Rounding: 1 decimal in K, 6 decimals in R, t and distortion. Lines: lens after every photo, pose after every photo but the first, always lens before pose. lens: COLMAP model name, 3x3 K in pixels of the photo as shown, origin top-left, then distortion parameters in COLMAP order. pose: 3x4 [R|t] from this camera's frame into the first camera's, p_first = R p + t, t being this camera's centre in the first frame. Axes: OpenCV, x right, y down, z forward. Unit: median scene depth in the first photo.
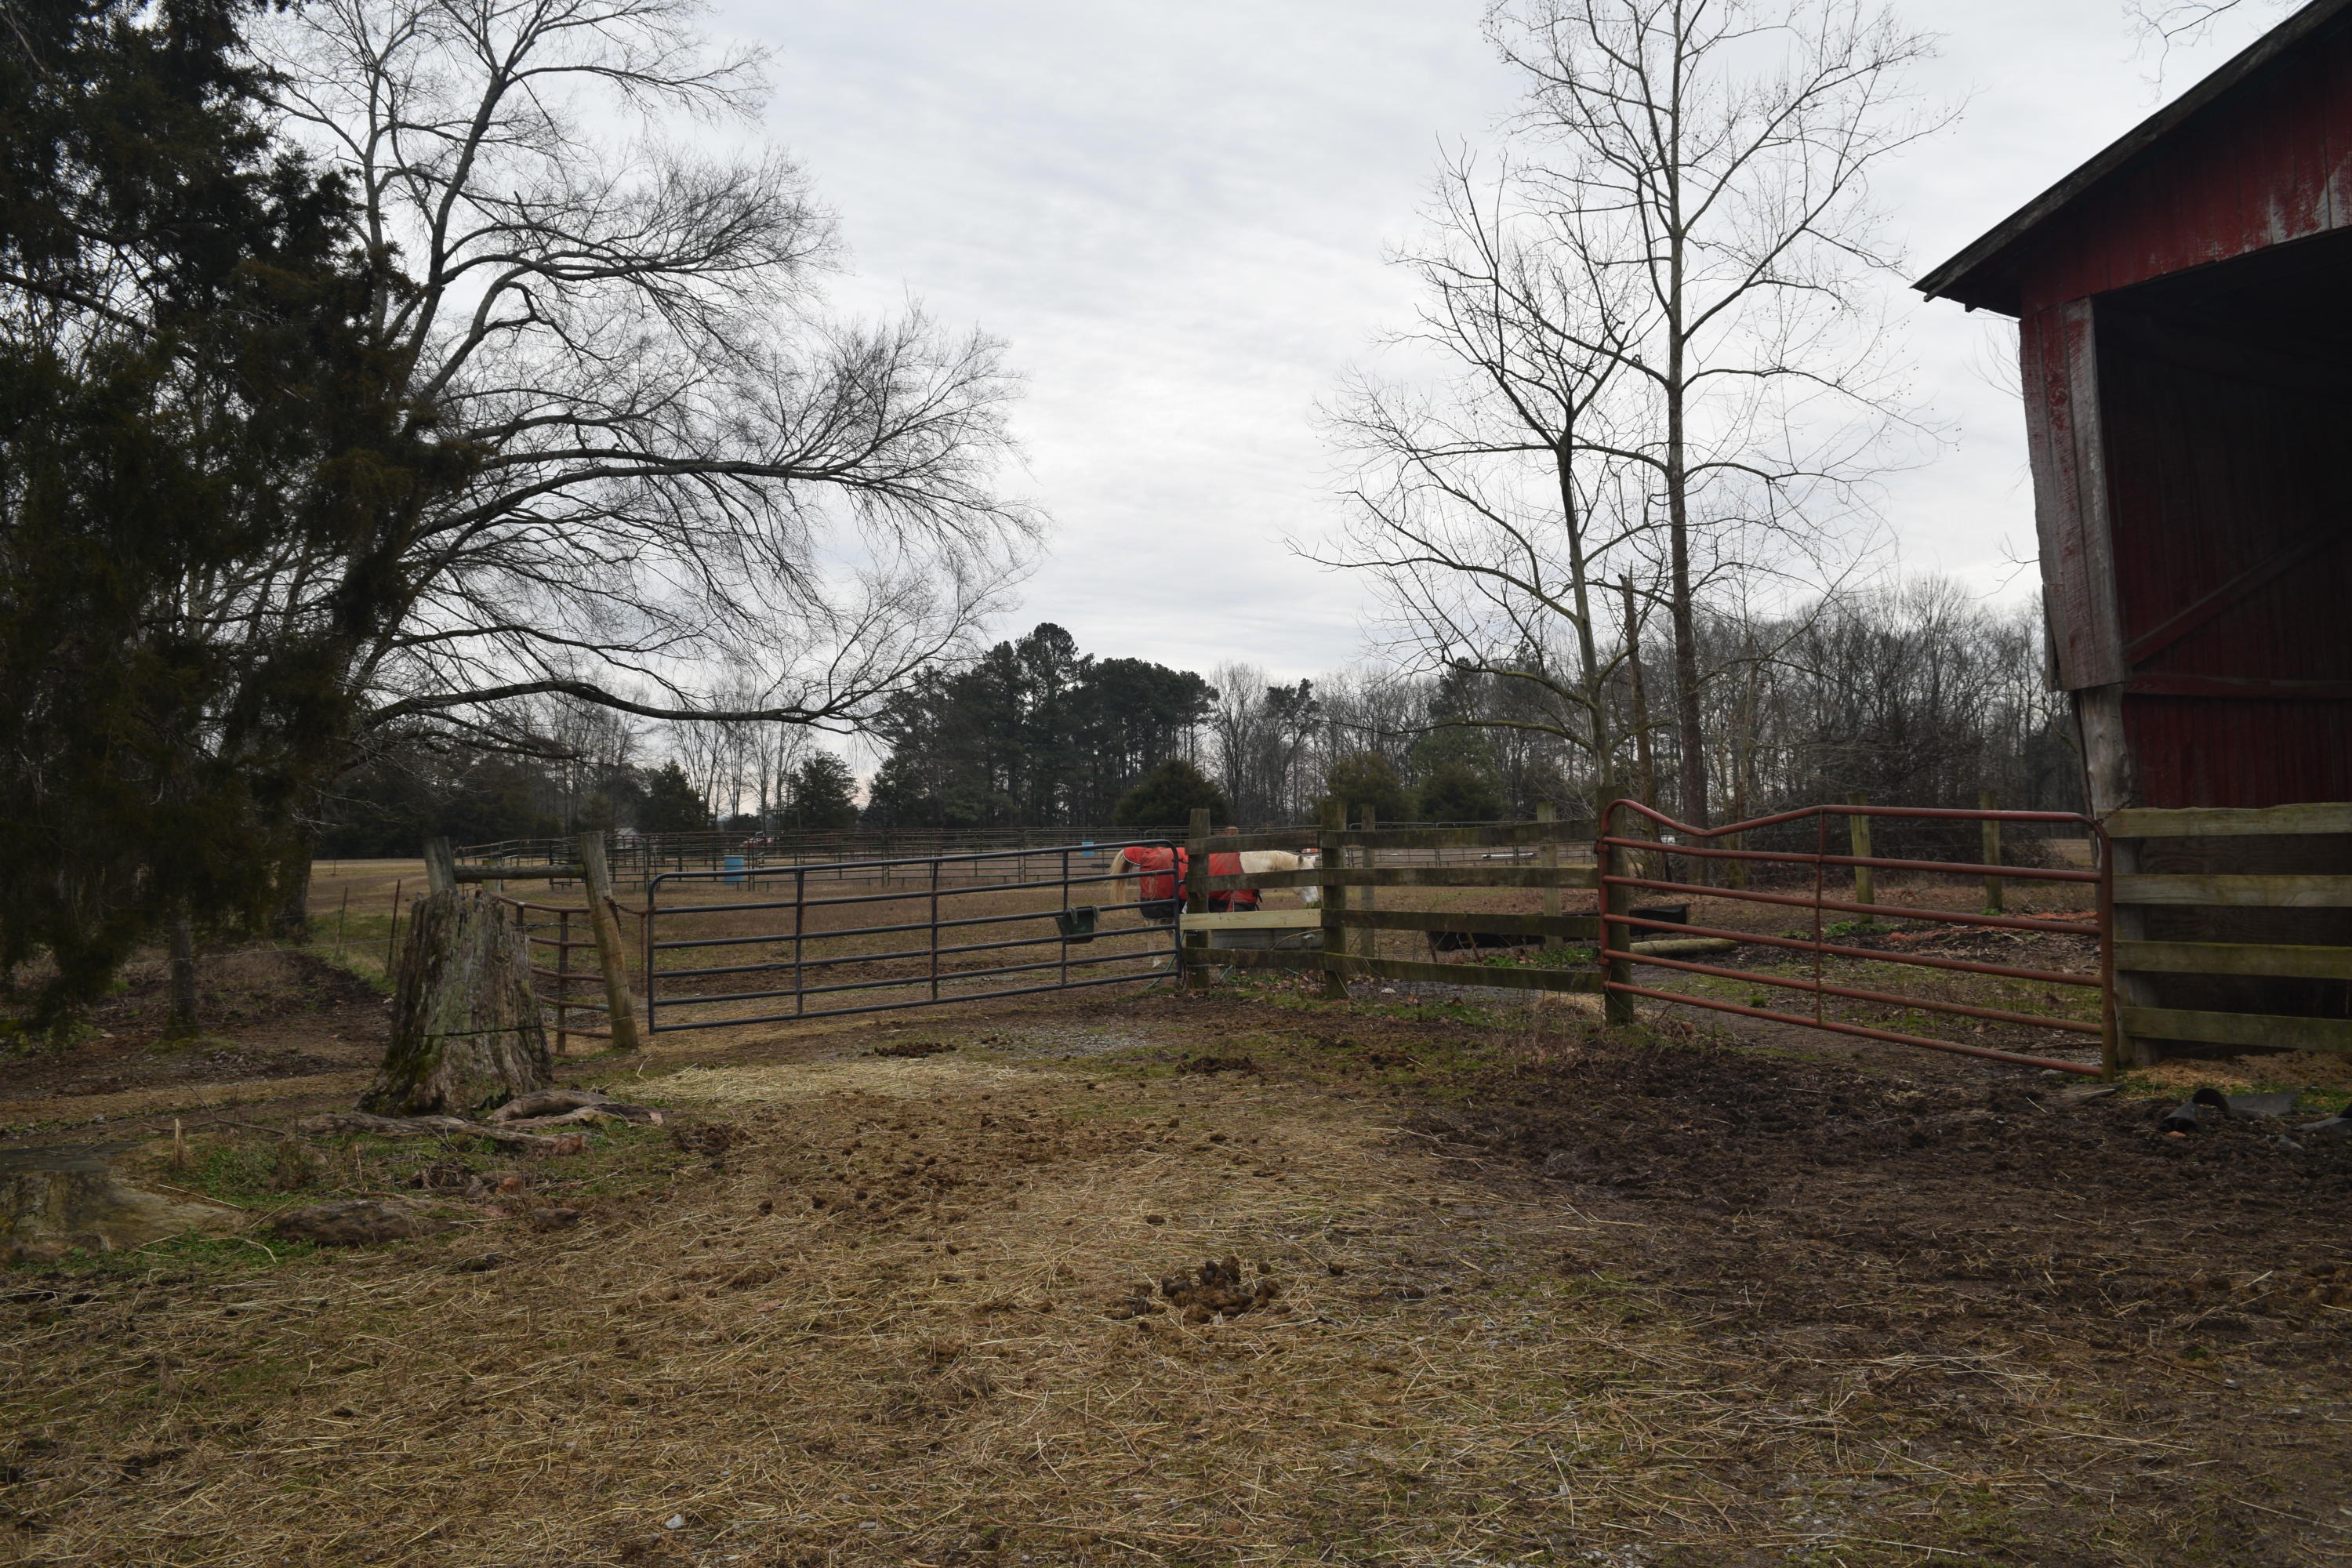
lens RADIAL K [[1822.3, 0, 1169.5], [0, 1822.3, 780.4], [0, 0, 1]] dist [-0.022368, 0.014865]
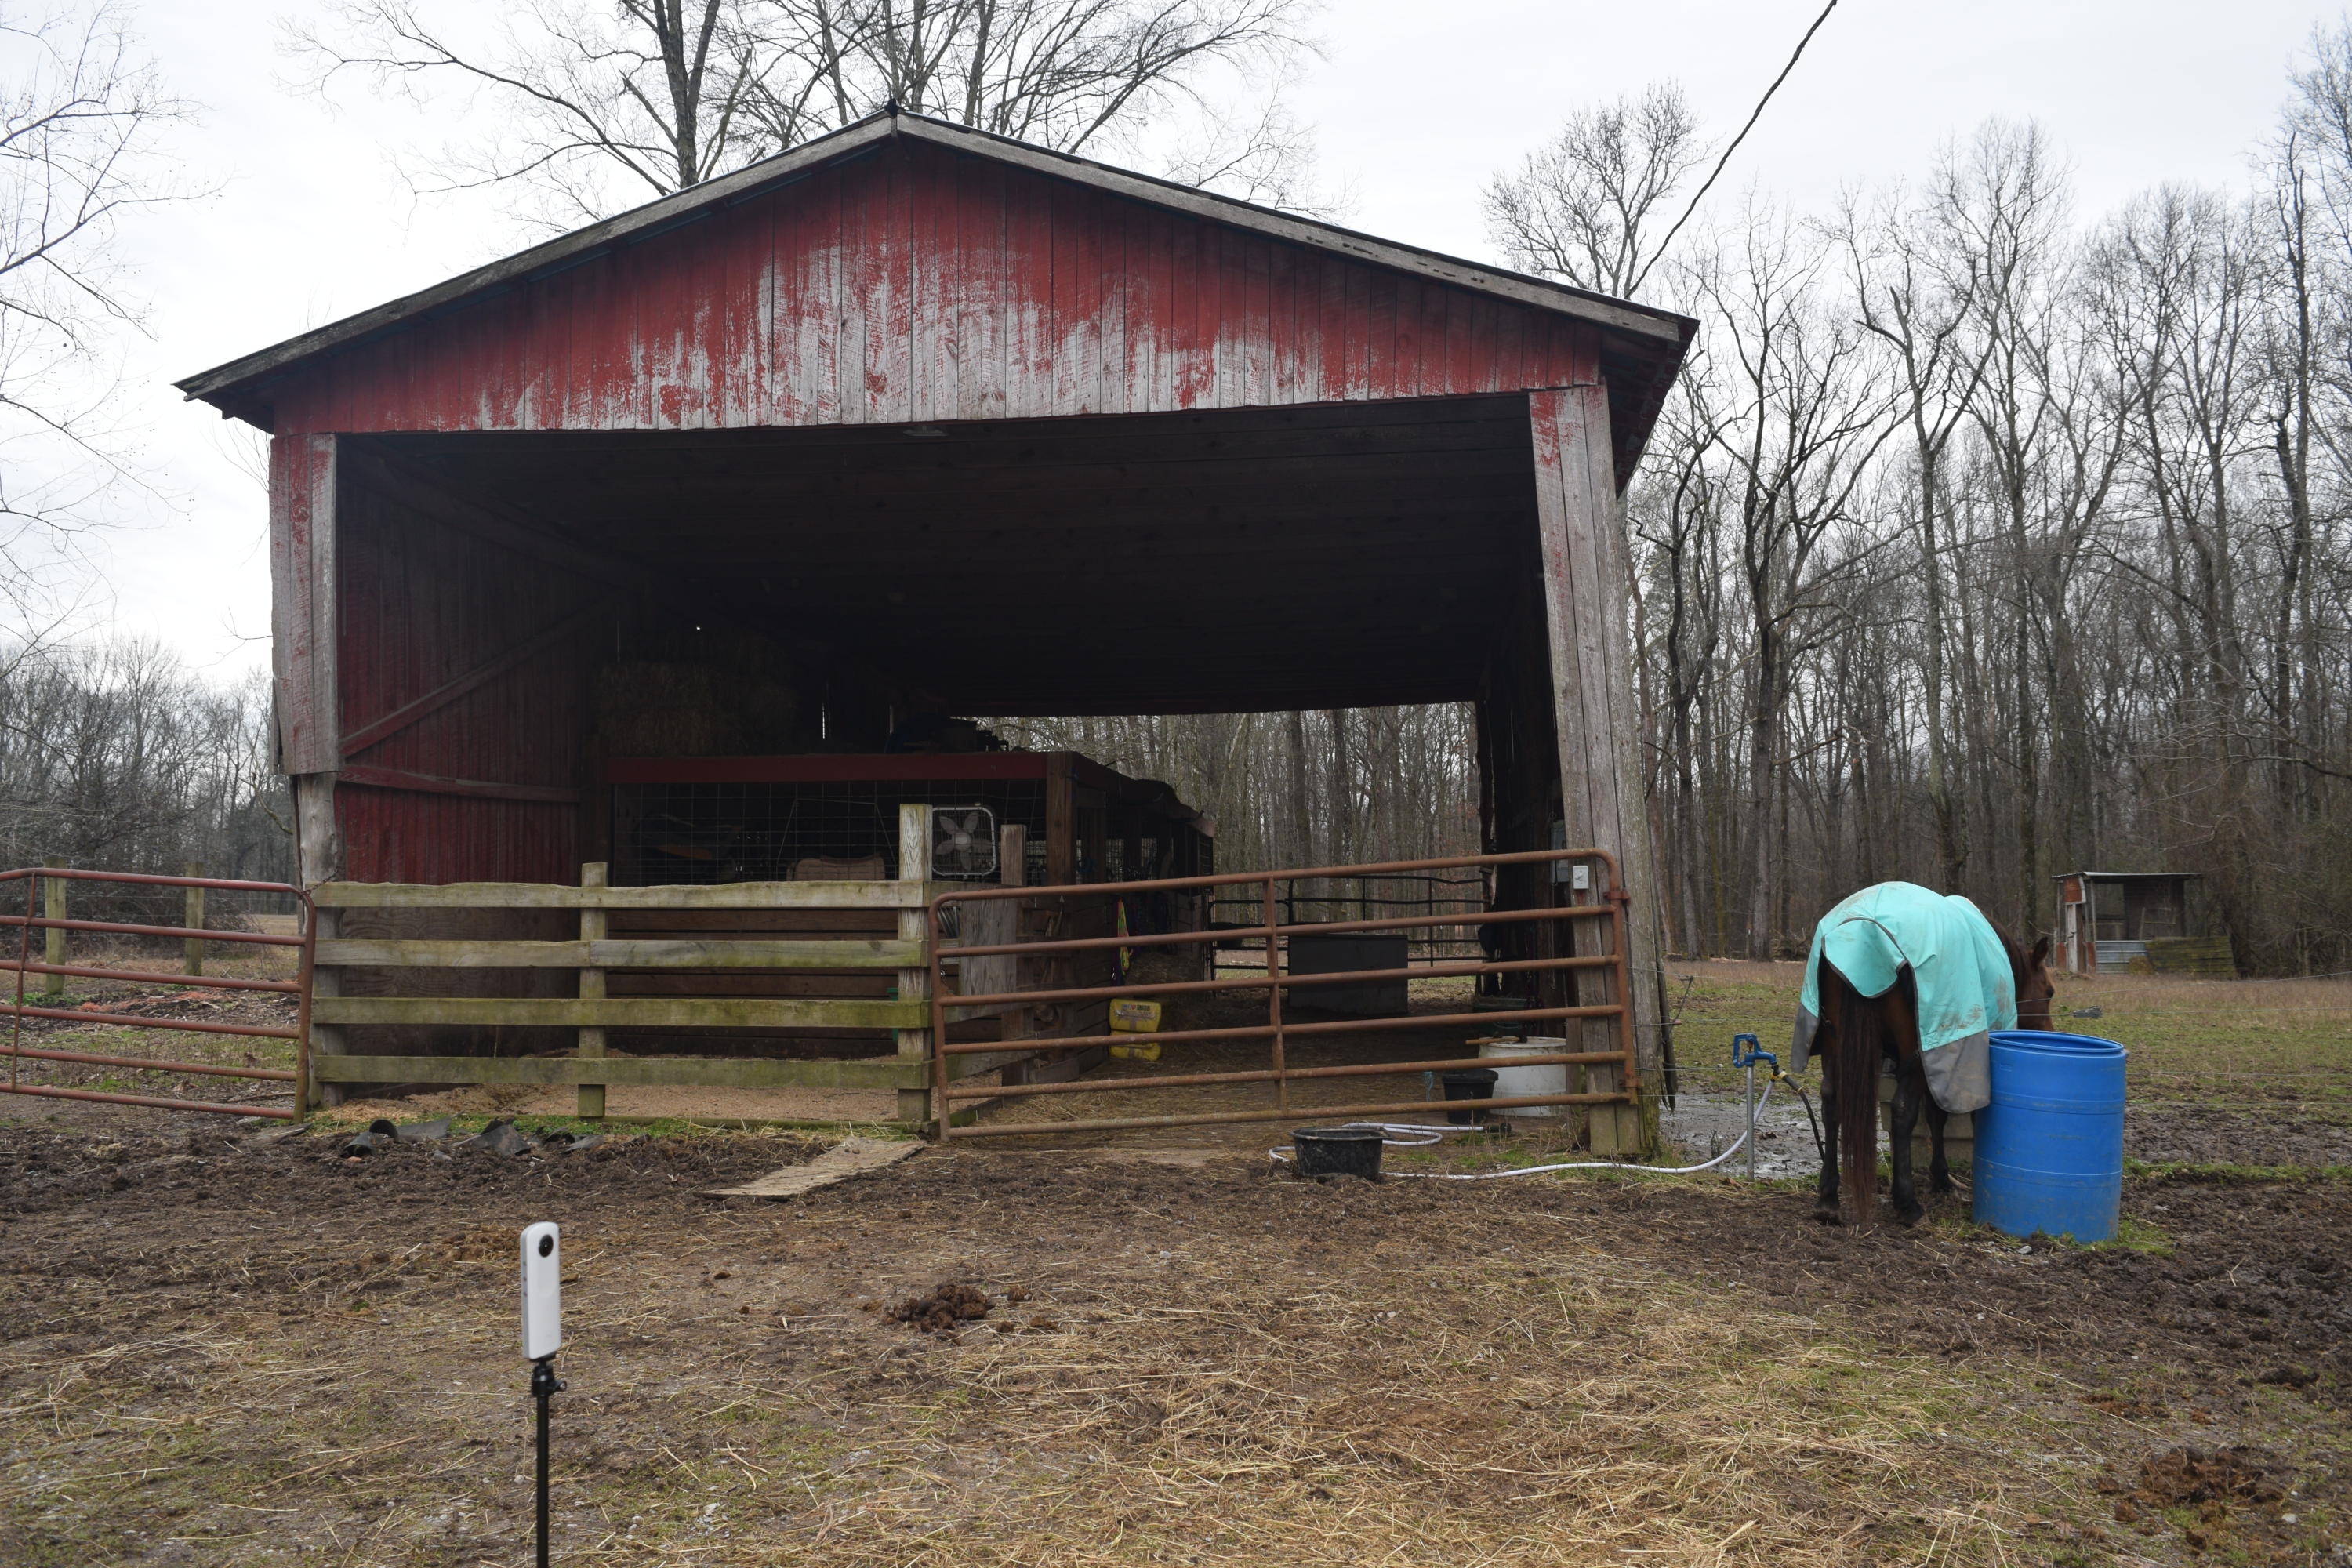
lens RADIAL K [[1822.3, 0, 1169.5], [0, 1822.3, 785.2], [0, 0, 1]] dist [-0.022368, 0.014865]
pose [[0.604360, 0.077203, 0.792962, -0.067013], [-0.045999, 0.997015, -0.062011, 0.001626], [-0.795383, 0.001002, 0.606107, -0.117595]]
